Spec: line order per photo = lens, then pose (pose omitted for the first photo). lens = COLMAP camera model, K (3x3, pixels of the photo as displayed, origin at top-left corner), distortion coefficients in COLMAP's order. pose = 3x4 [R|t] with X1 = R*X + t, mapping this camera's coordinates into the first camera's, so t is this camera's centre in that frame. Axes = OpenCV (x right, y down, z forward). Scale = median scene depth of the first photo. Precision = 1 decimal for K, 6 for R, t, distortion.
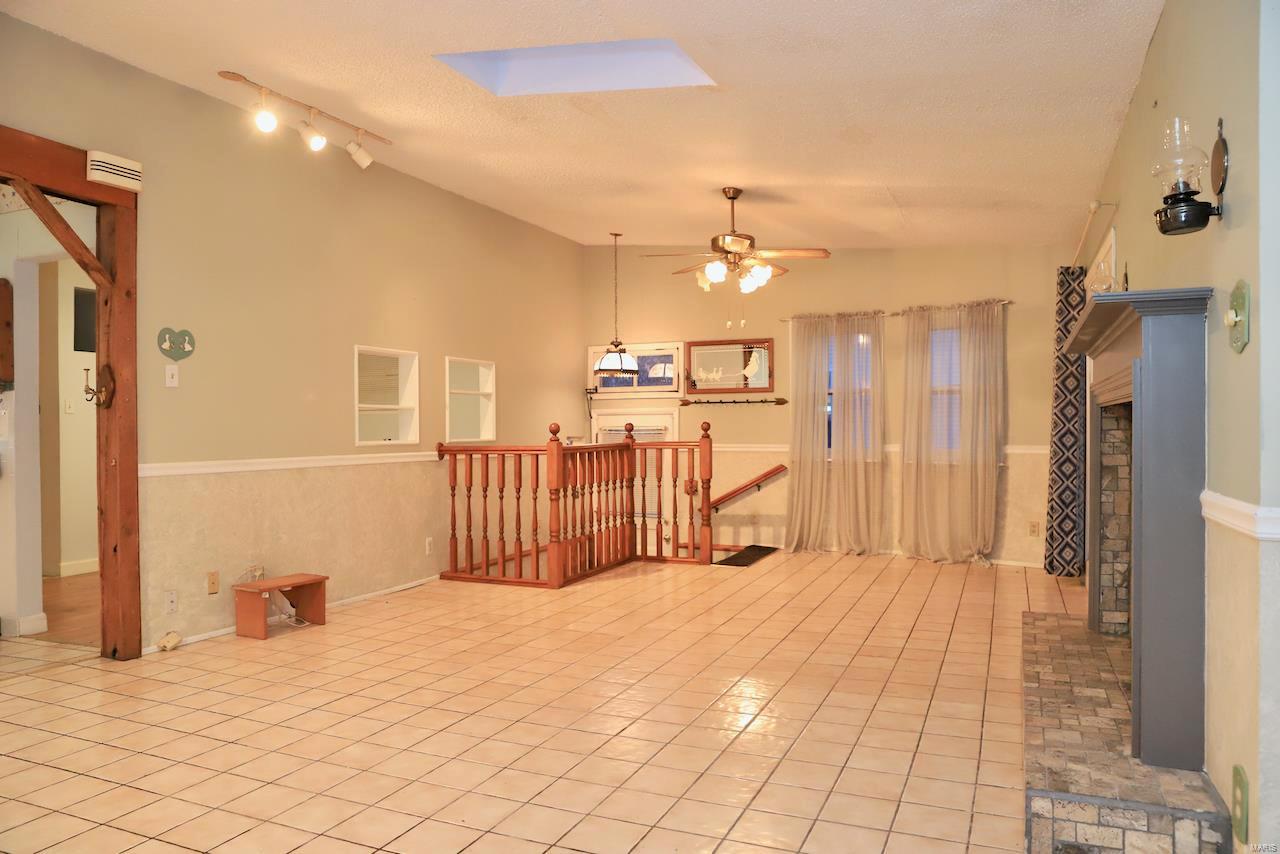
lens RADIAL K [[883.6, 0, 640.1], [0, 883.6, 426.5], [0, 0, 1]] dist [-0.105414, 0.080420]
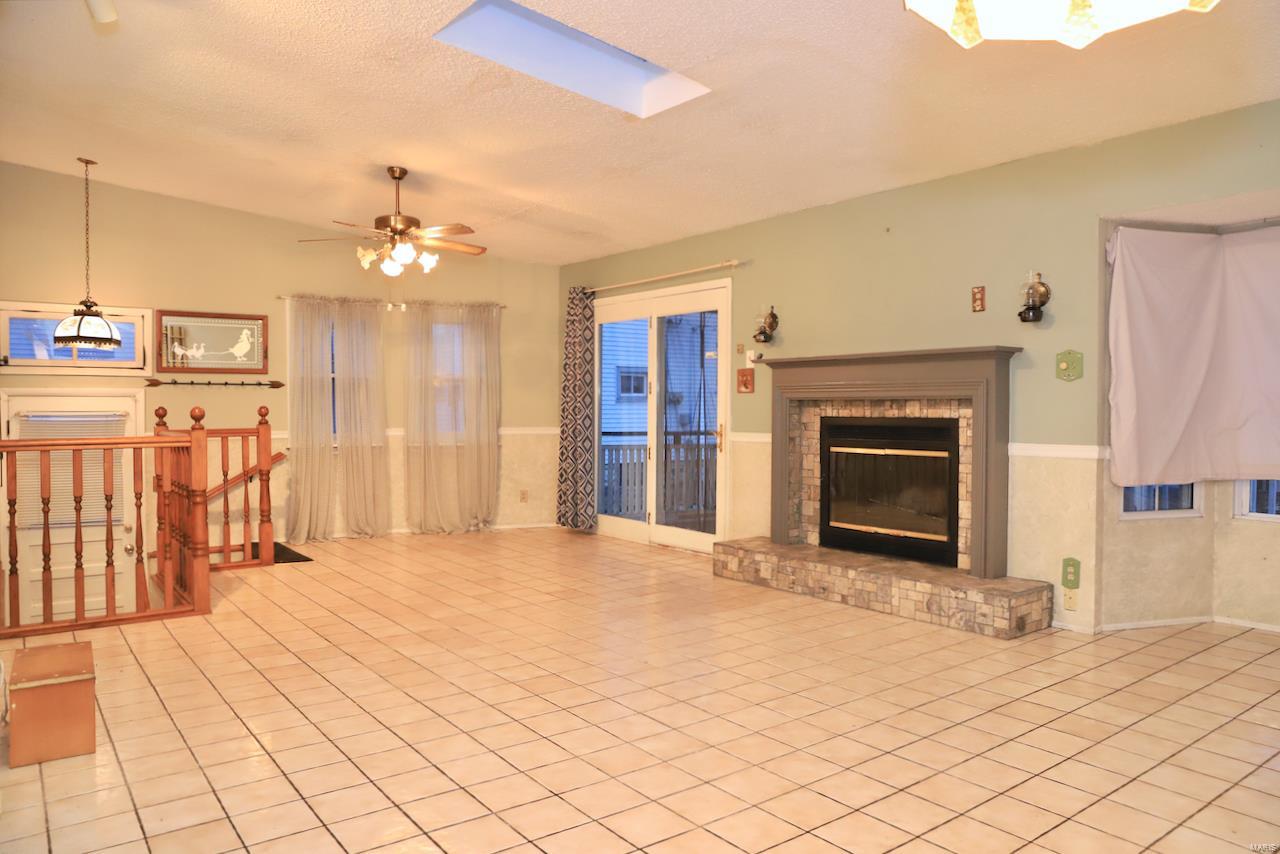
lens RADIAL K [[883.6, 0, 659.8], [0, 883.6, 421.1], [0, 0, 1]] dist [-0.105414, 0.080420]
pose [[0.480968, -0.008123, 0.876700, -0.801860], [-0.001310, 0.999949, 0.009984, 0.000856], [-0.876737, -0.005951, 0.480933, 0.358401]]
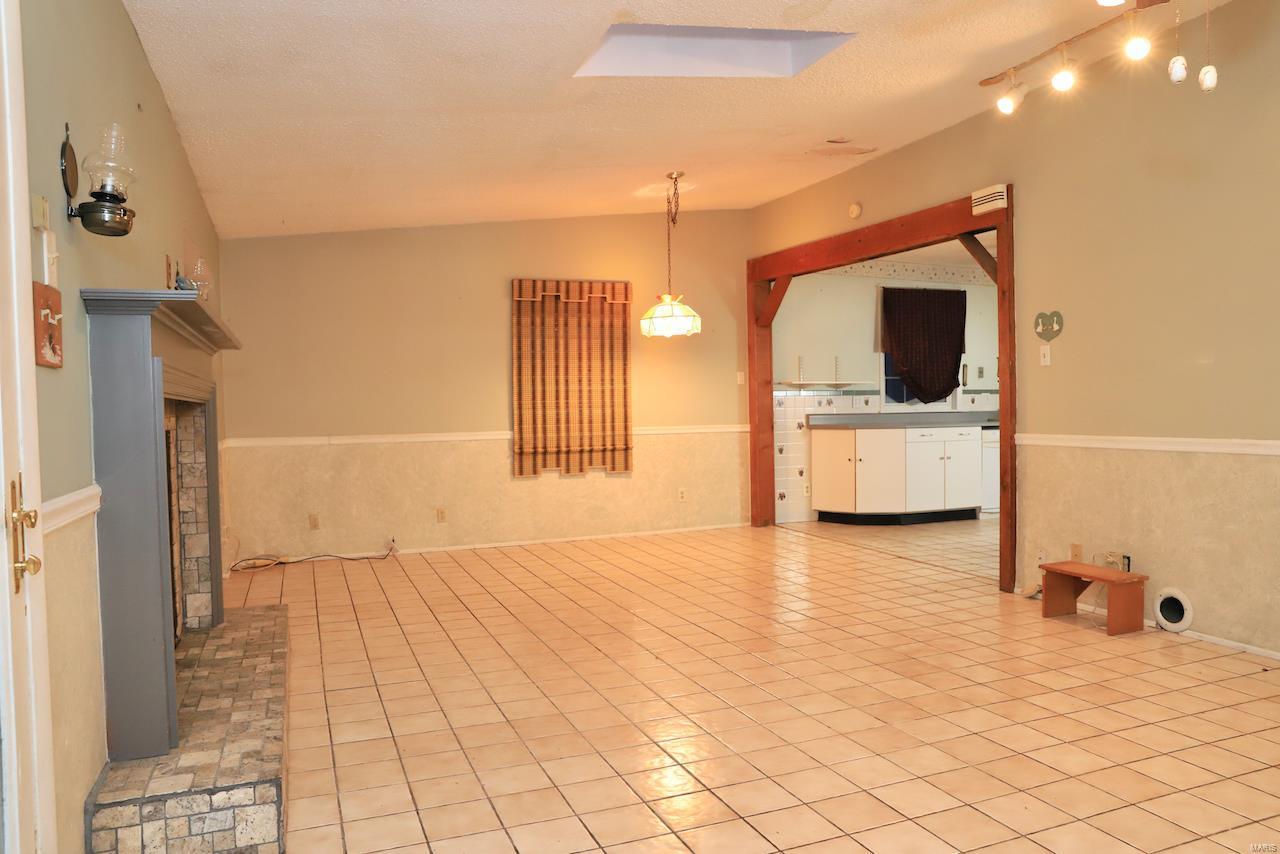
lens RADIAL K [[883.6, 0, 646.4], [0, 883.6, 430.6], [0, 0, 1]] dist [-0.105414, 0.080420]
pose [[-0.704310, 0.035034, -0.709027, 0.603254], [0.021132, 0.999374, 0.028389, -0.004975], [0.709578, 0.005012, -0.704609, 1.418790]]
